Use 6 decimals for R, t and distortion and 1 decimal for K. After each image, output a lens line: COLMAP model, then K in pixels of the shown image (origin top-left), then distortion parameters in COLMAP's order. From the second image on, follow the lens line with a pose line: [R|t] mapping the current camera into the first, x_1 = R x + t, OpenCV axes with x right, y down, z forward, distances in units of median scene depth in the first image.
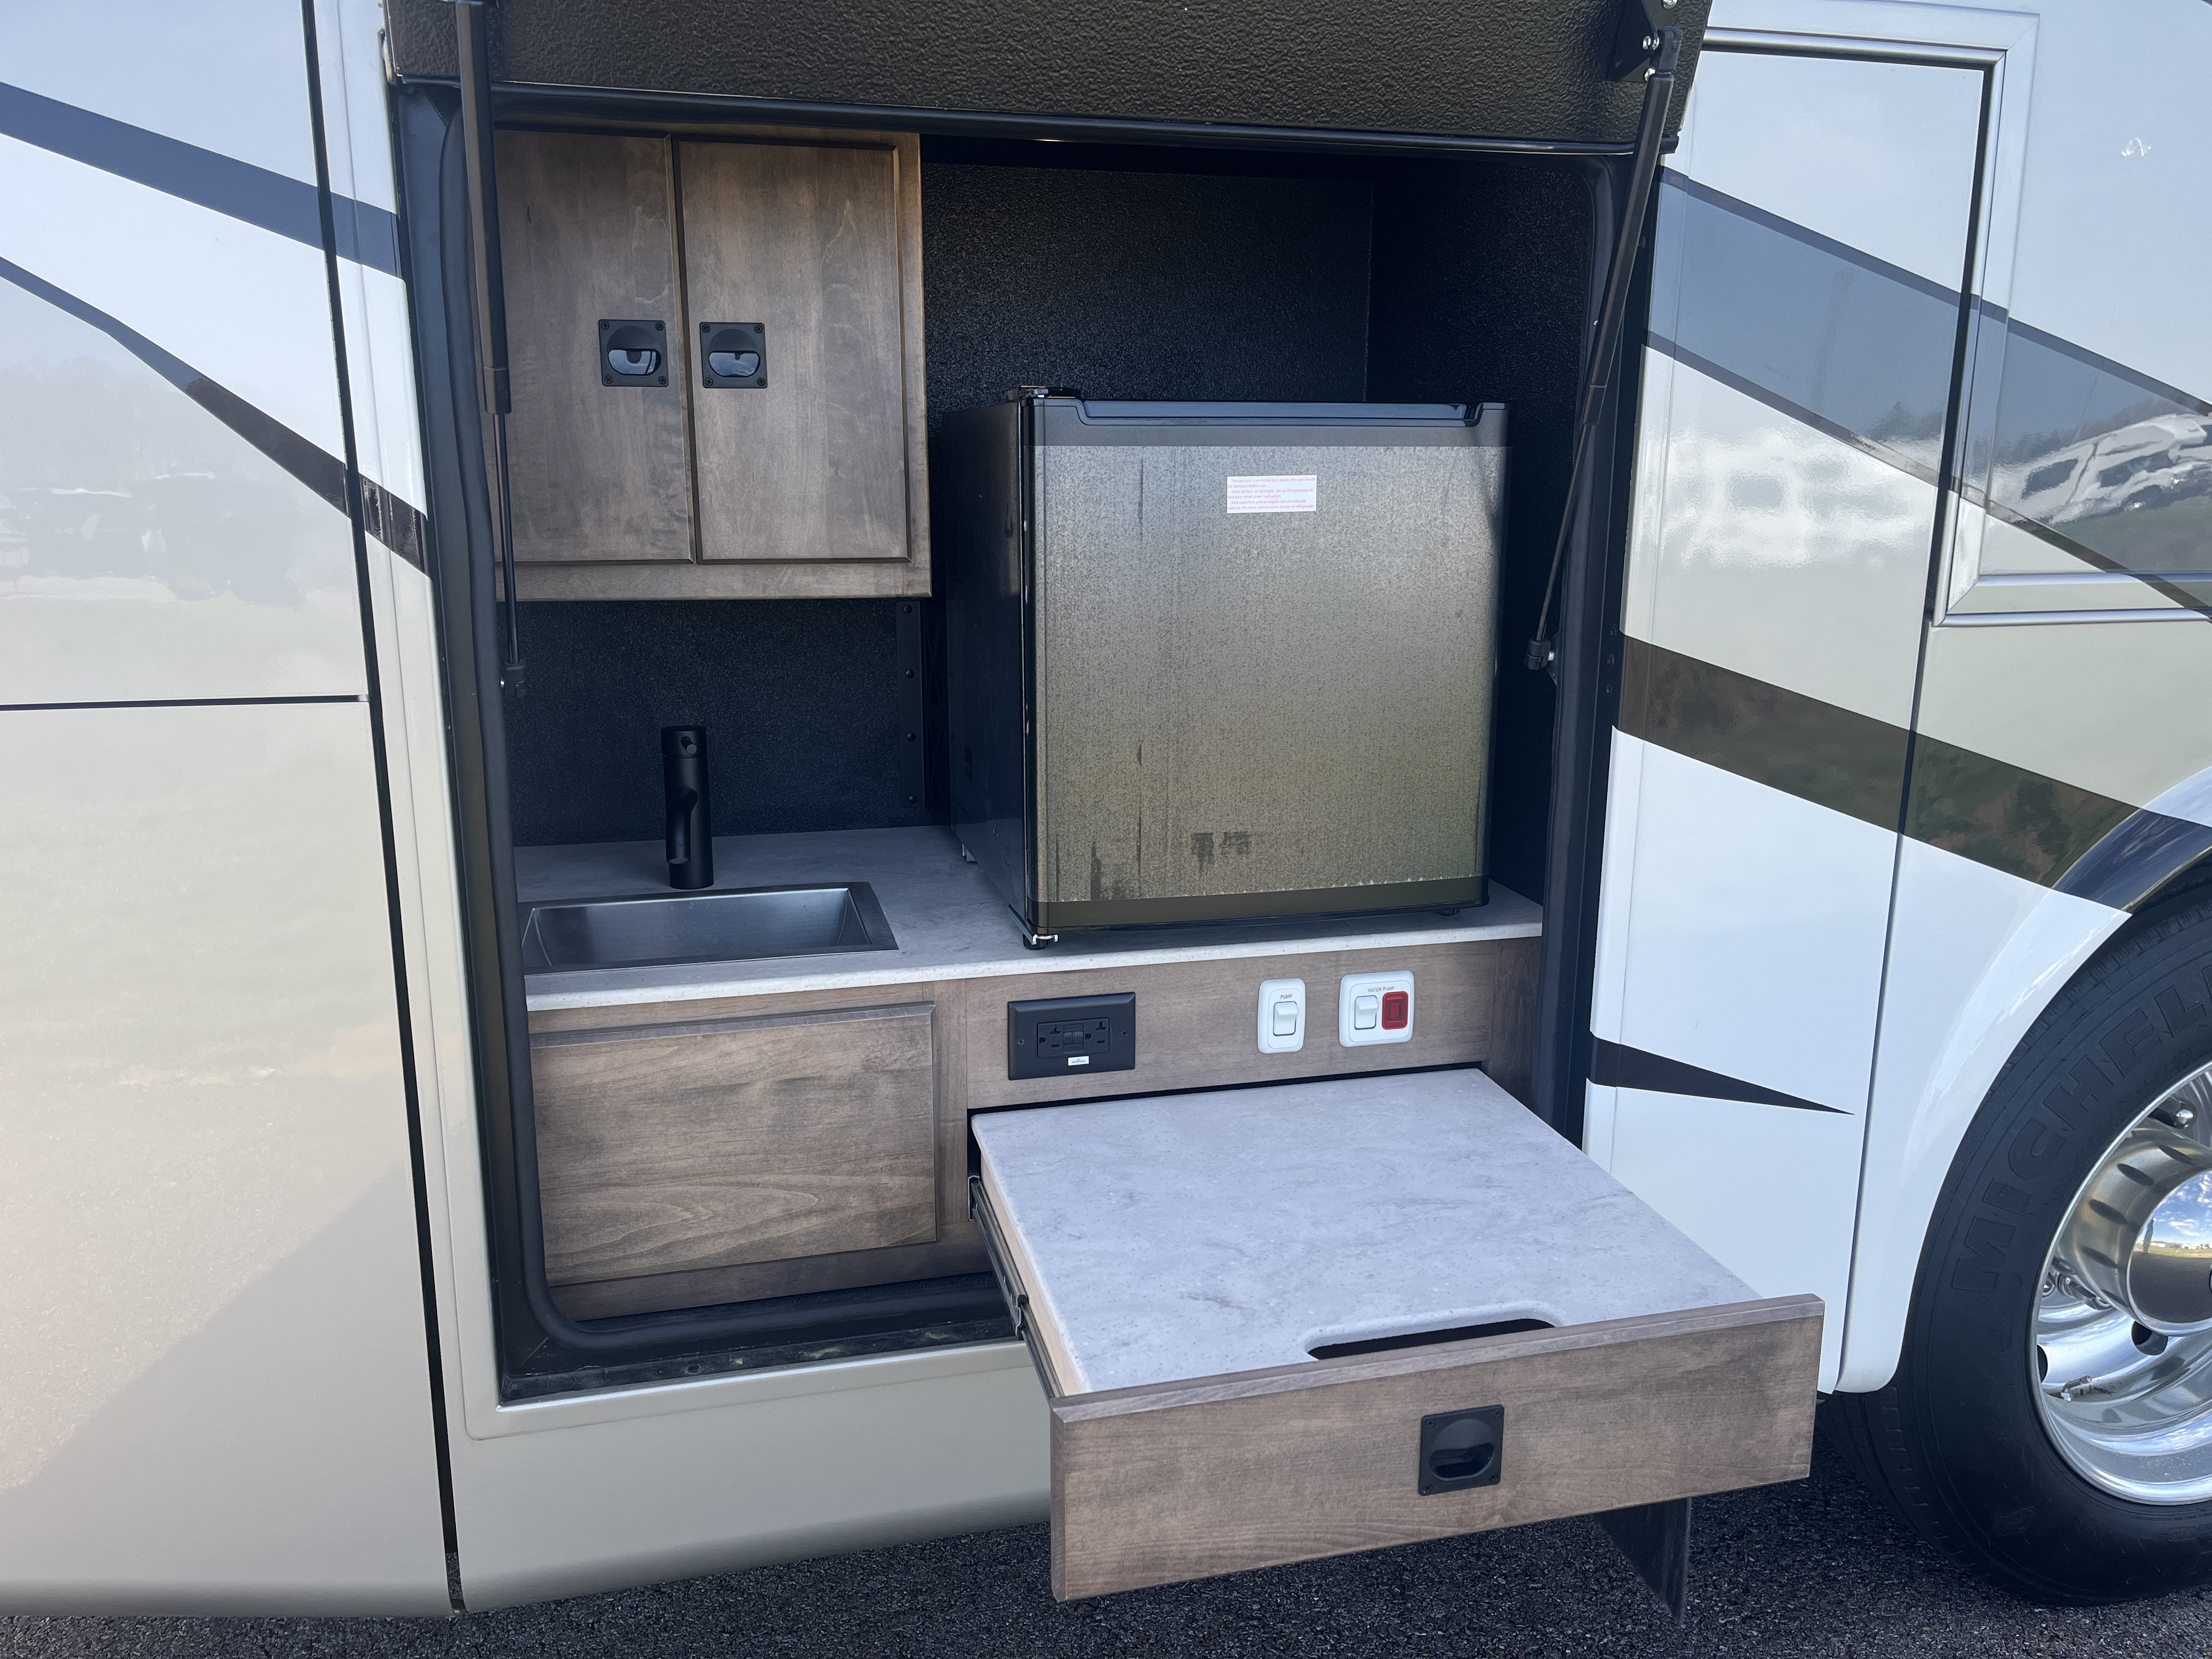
lens RADIAL K [[1676.3, 0, 1123.0], [0, 1676.3, 828.2], [0, 0, 1]] dist [0.027099, -0.040053]
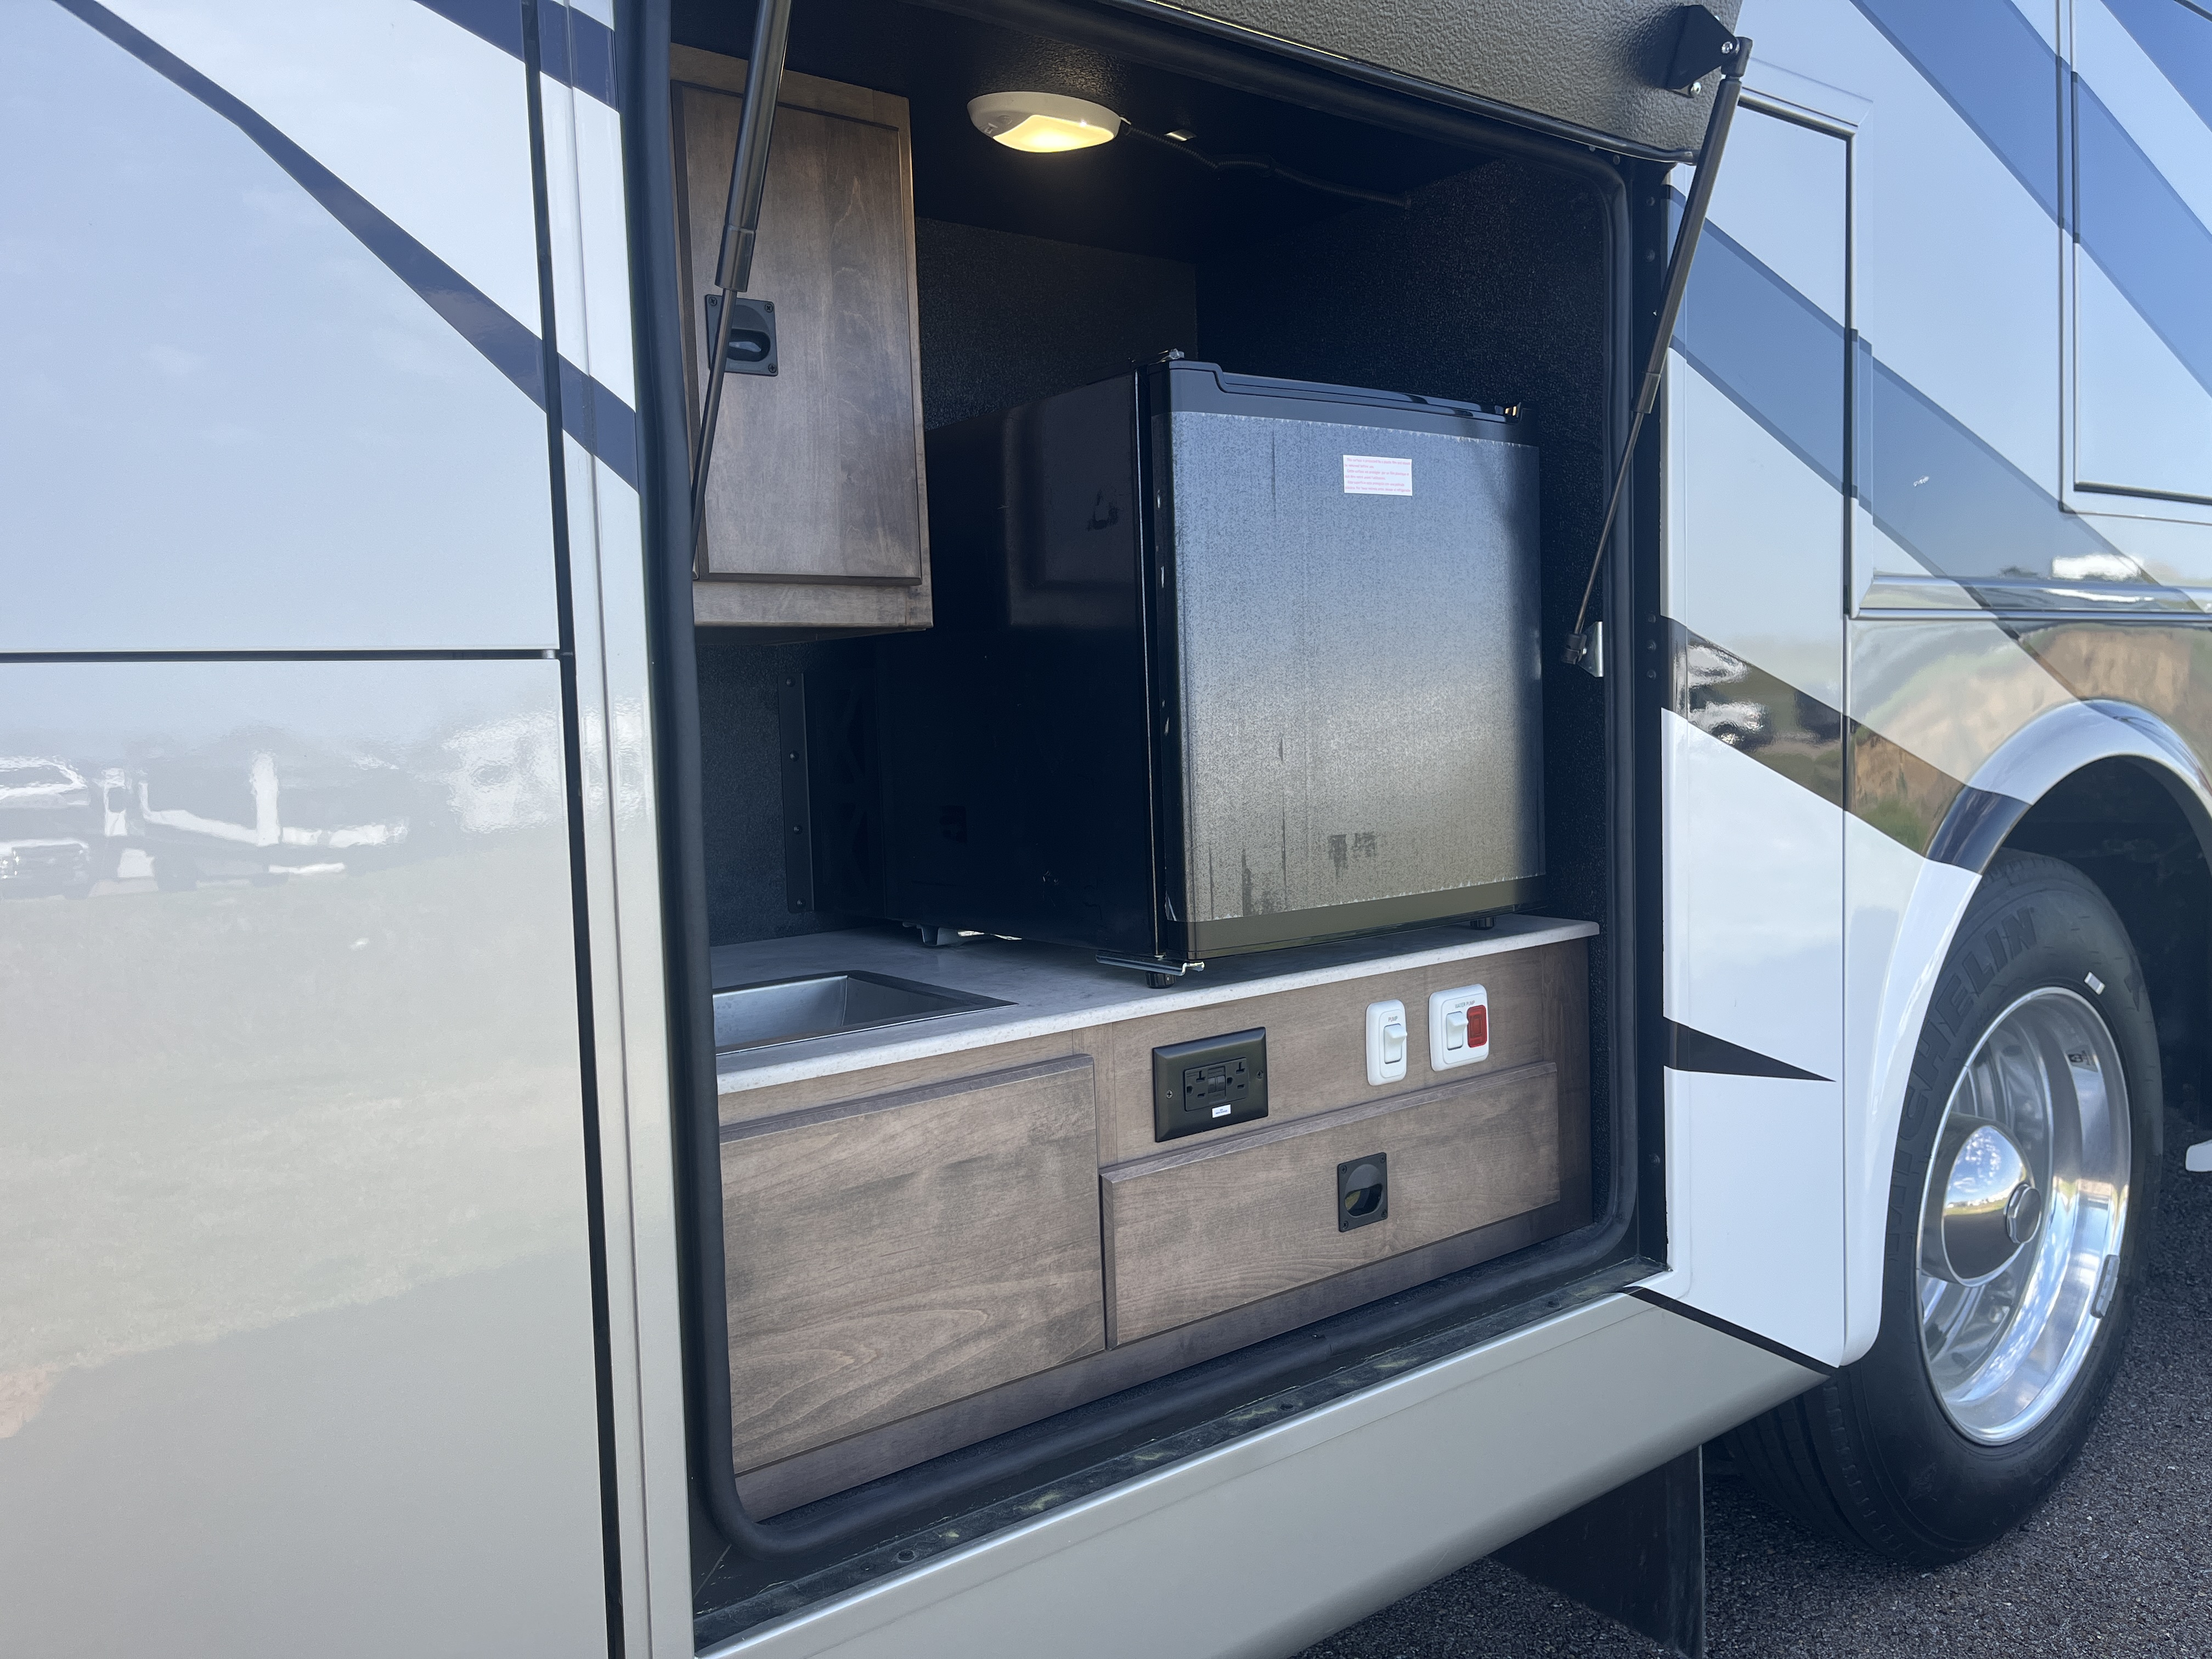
lens RADIAL K [[1676.3, 0, 1100.9], [0, 1676.3, 821.8], [0, 0, 1]] dist [0.027099, -0.040053]
pose [[0.916744, -0.062155, 0.394610, -0.432771], [0.124555, 0.983051, -0.134521, 0.102725], [-0.379561, 0.172472, 0.908948, 0.204546]]
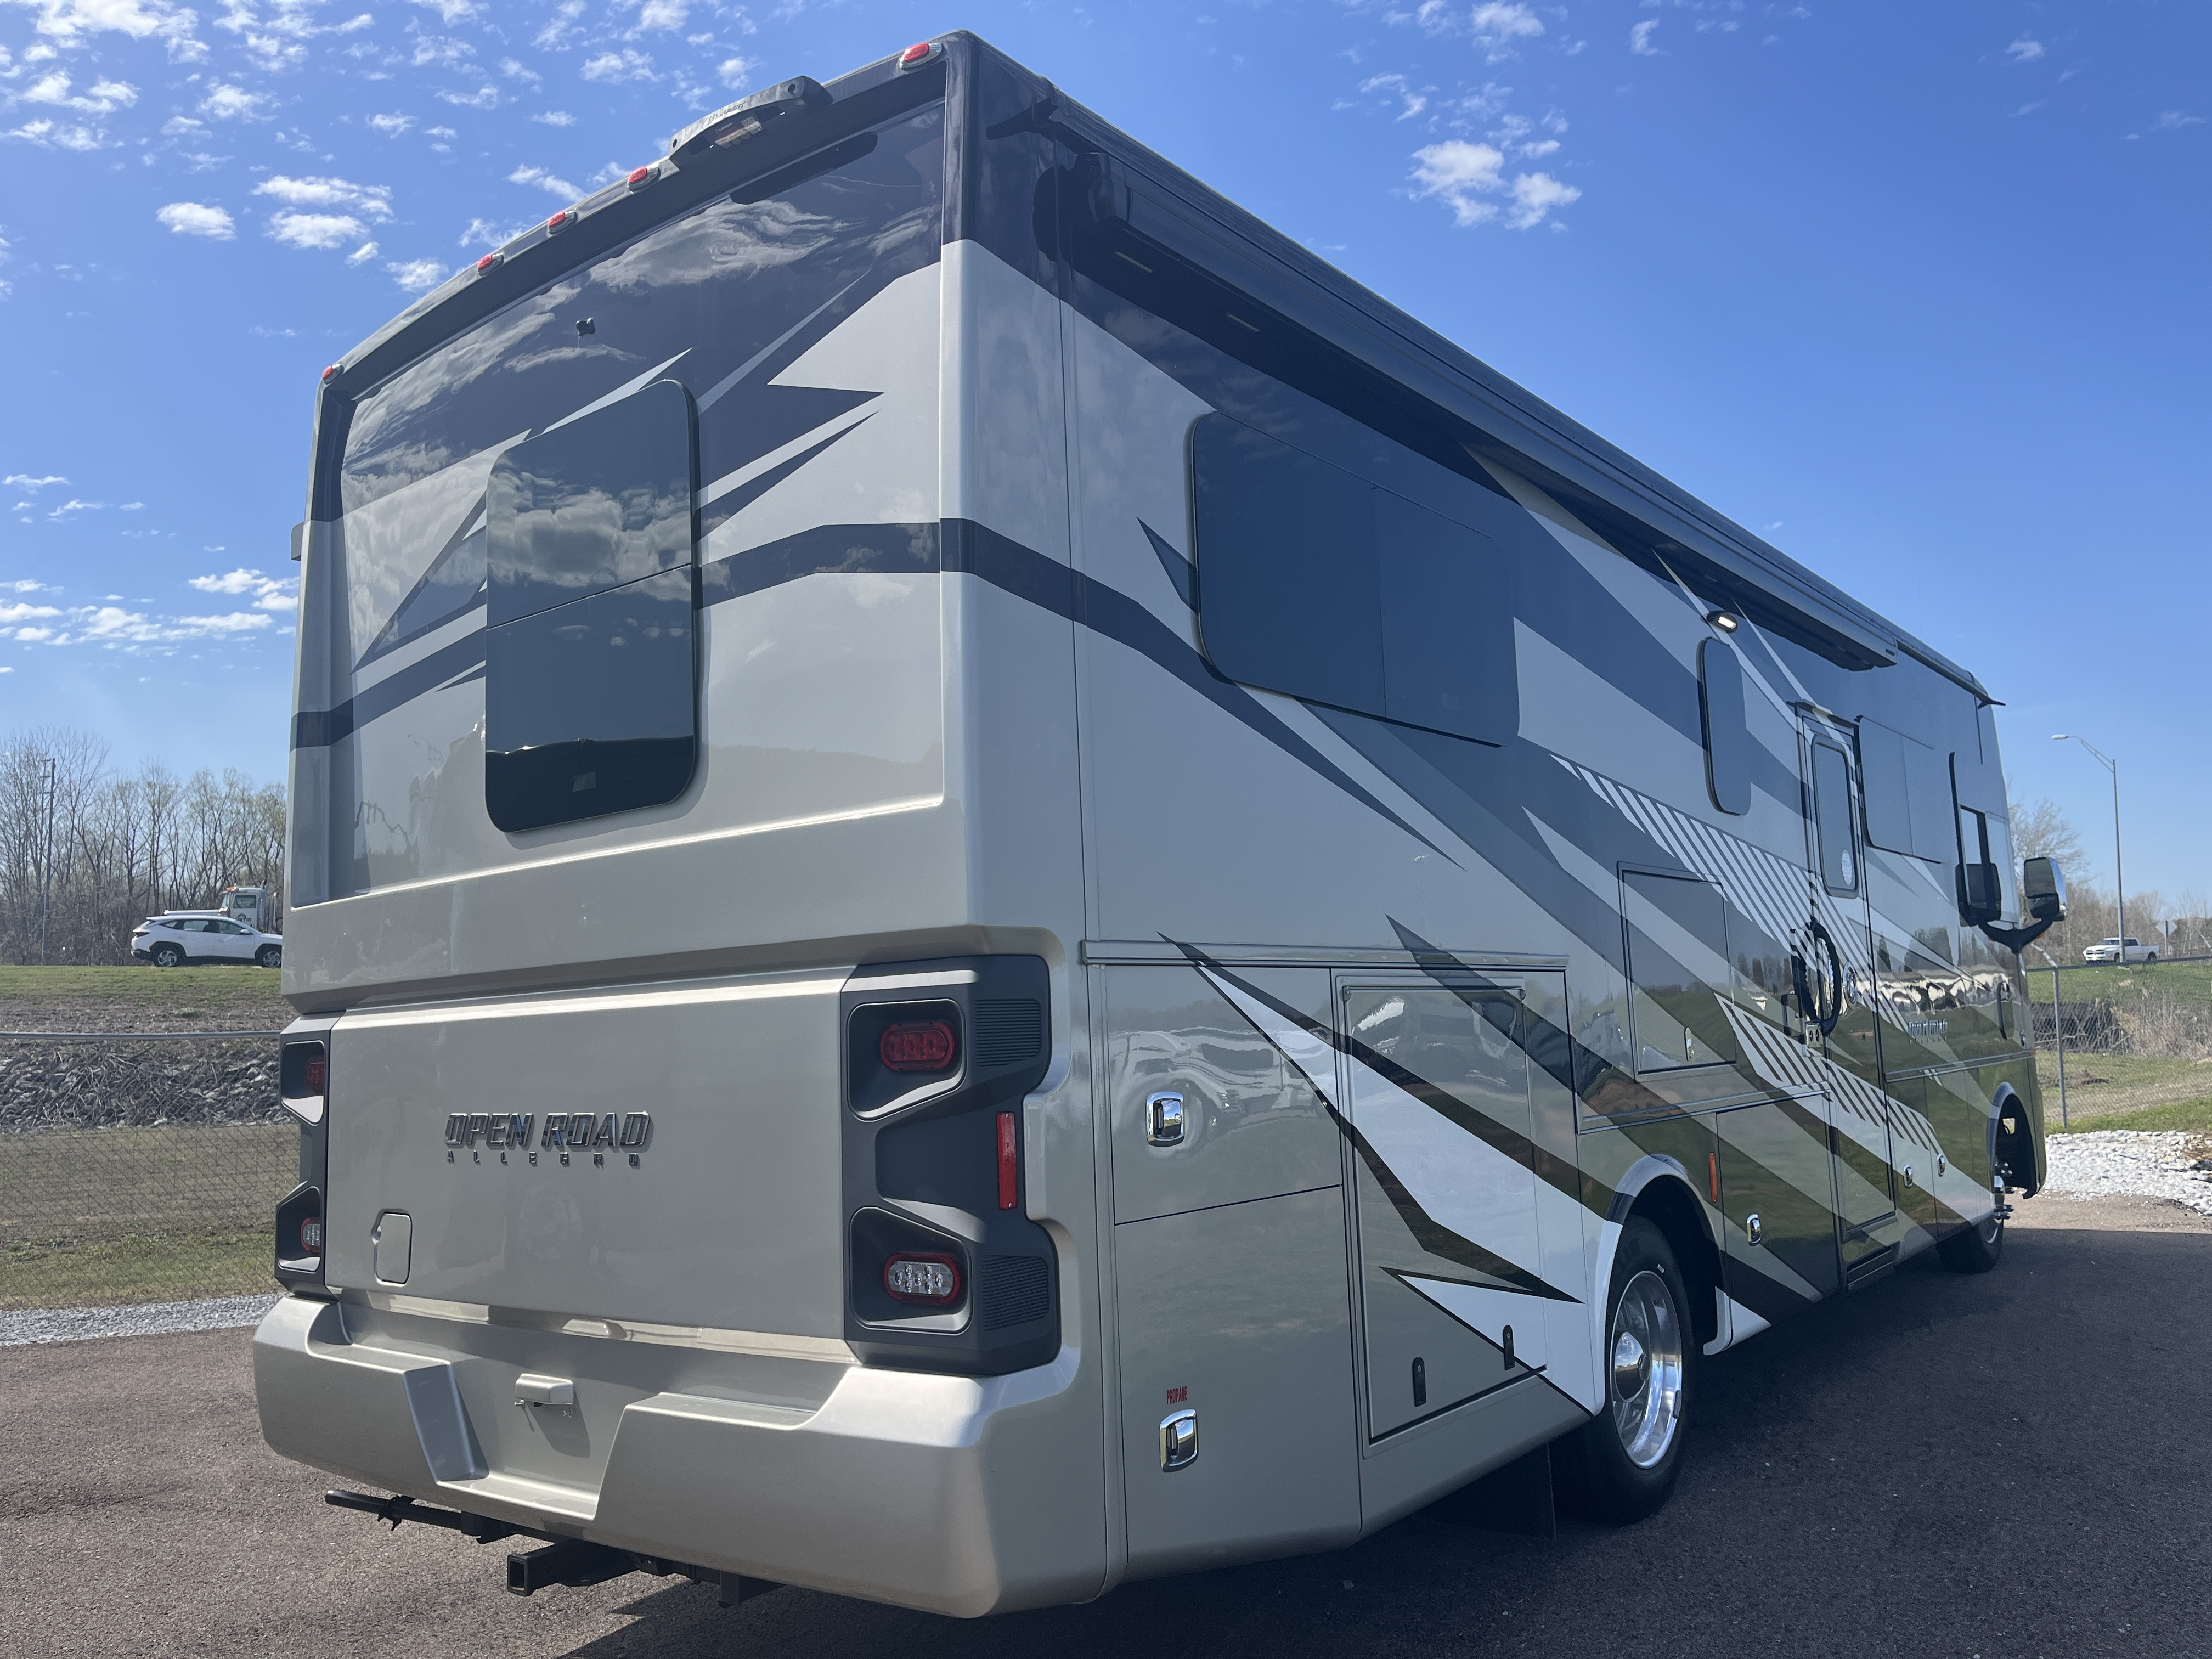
lens RADIAL K [[1676.3, 0, 1107.2], [0, 1676.3, 825.4], [0, 0, 1]] dist [0.027099, -0.040053]
pose [[0.792450, 0.038933, 0.608693, -2.241130], [0.178779, 0.939302, -0.292830, 0.104982], [-0.583148, 0.340875, 0.737389, -1.054181]]
